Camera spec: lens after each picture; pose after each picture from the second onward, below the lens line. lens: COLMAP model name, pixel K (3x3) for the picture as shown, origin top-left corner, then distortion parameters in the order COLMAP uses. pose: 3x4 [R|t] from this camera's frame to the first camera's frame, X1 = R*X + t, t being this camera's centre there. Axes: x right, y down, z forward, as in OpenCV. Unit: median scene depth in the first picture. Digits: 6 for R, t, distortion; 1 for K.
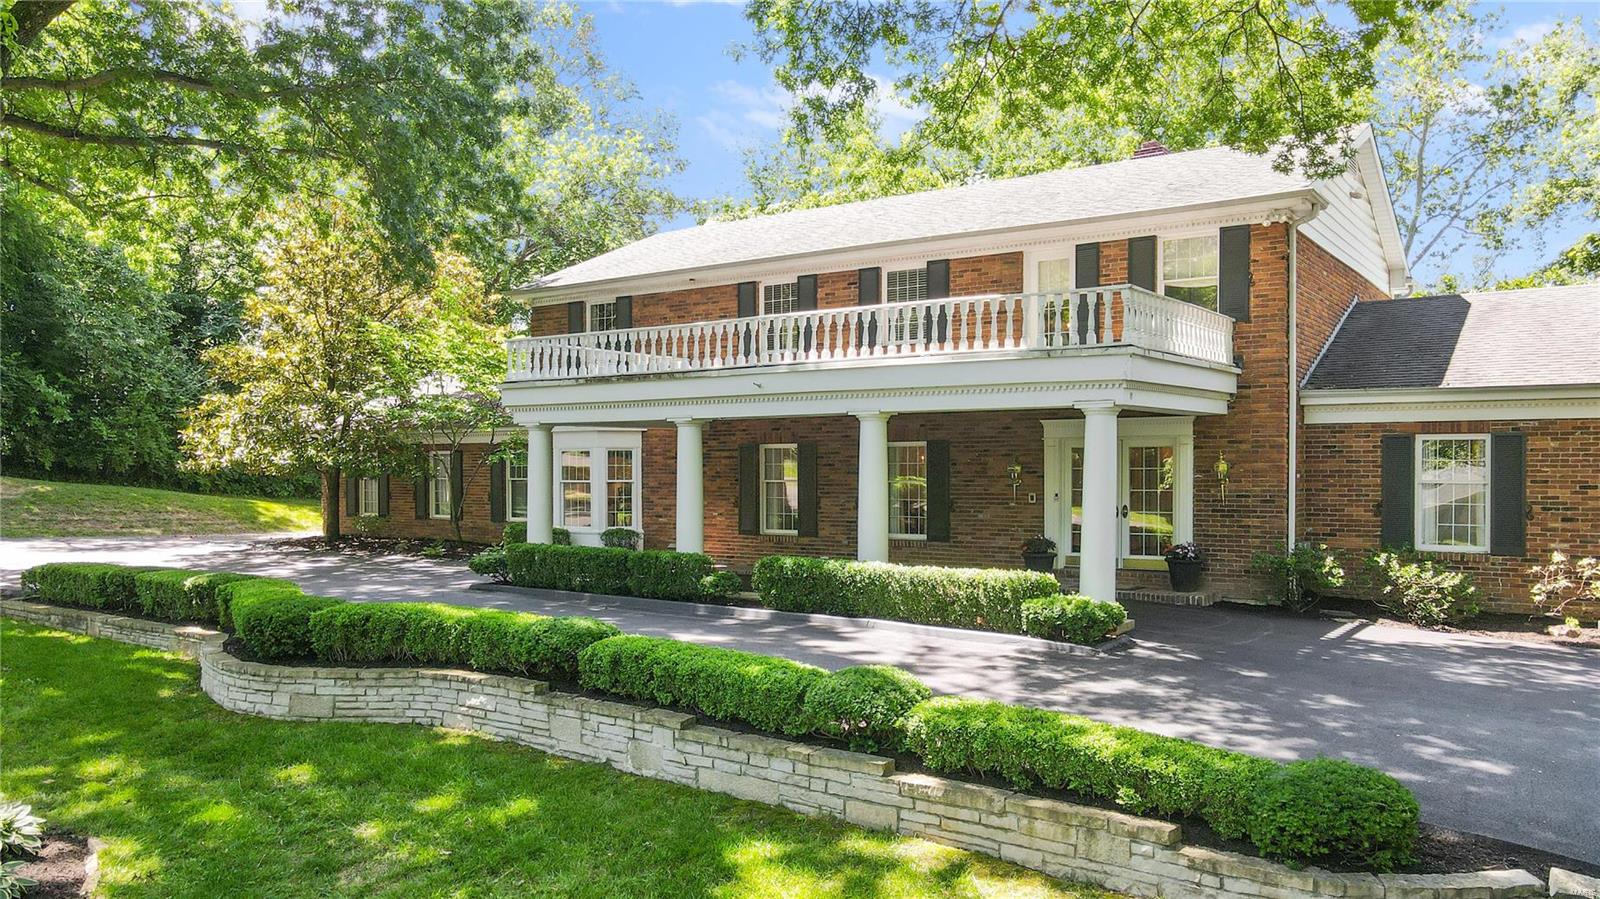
lens RADIAL K [[1194.0, 0, 804.8], [0, 1194.0, 463.2], [0, 0, 1]] dist [0.012249, 0.026272]
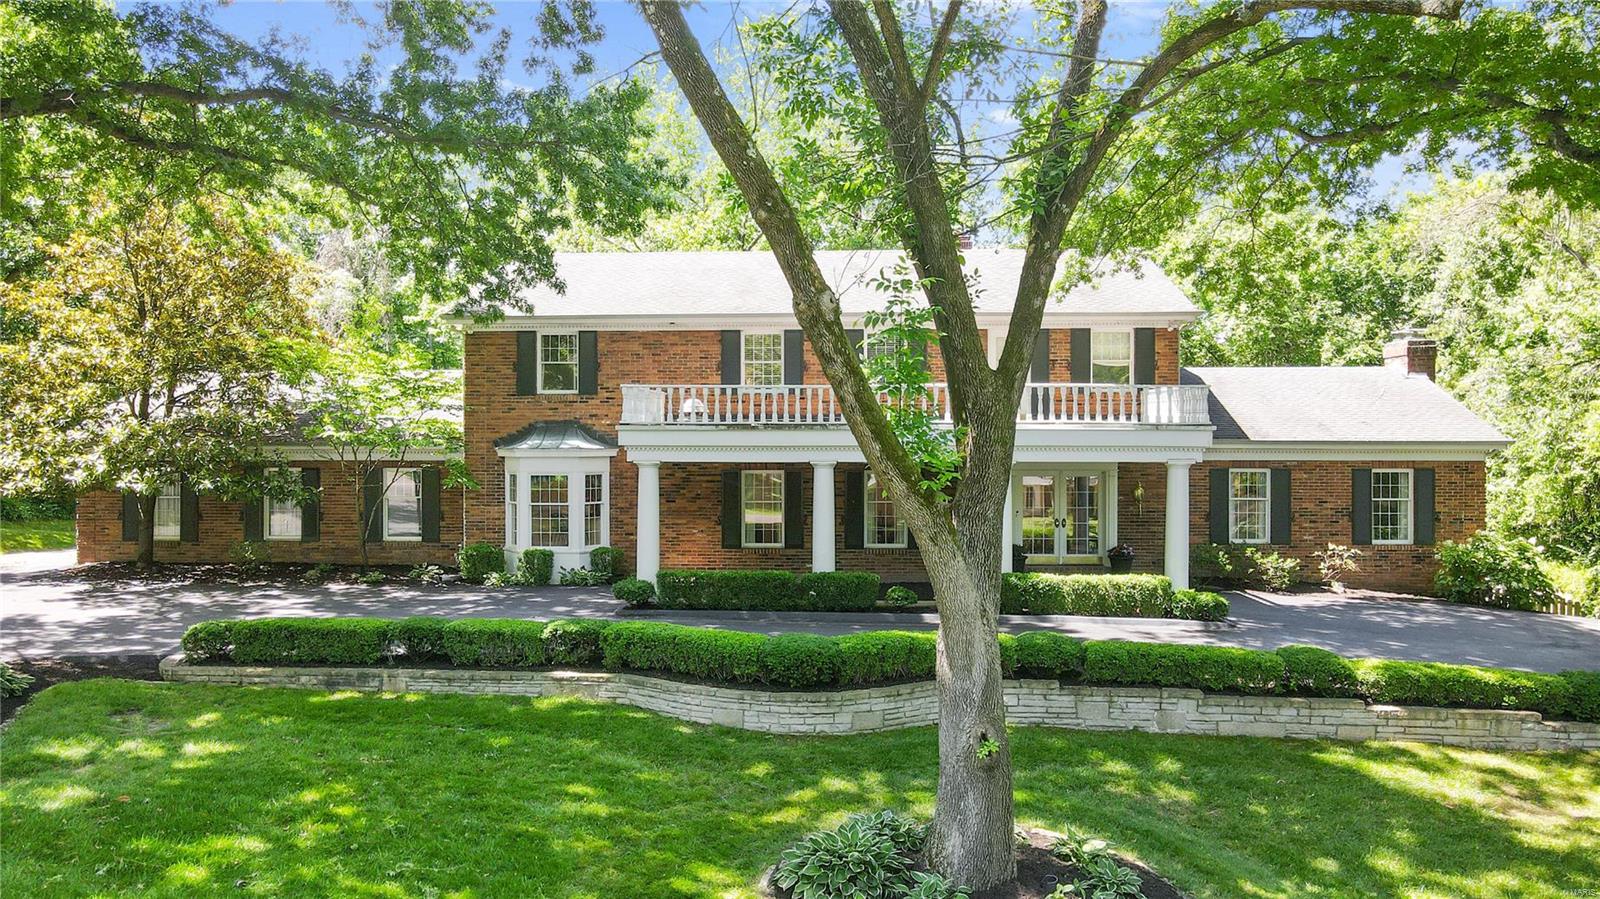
lens RADIAL K [[1194.0, 0, 795.3], [0, 1194.0, 439.9], [0, 0, 1]] dist [0.012249, 0.026272]
pose [[0.843049, -0.000216, 0.537836, -1.049036], [-0.004253, 0.999966, 0.007068, -0.091161], [-0.537819, -0.008246, 0.843020, -0.010879]]
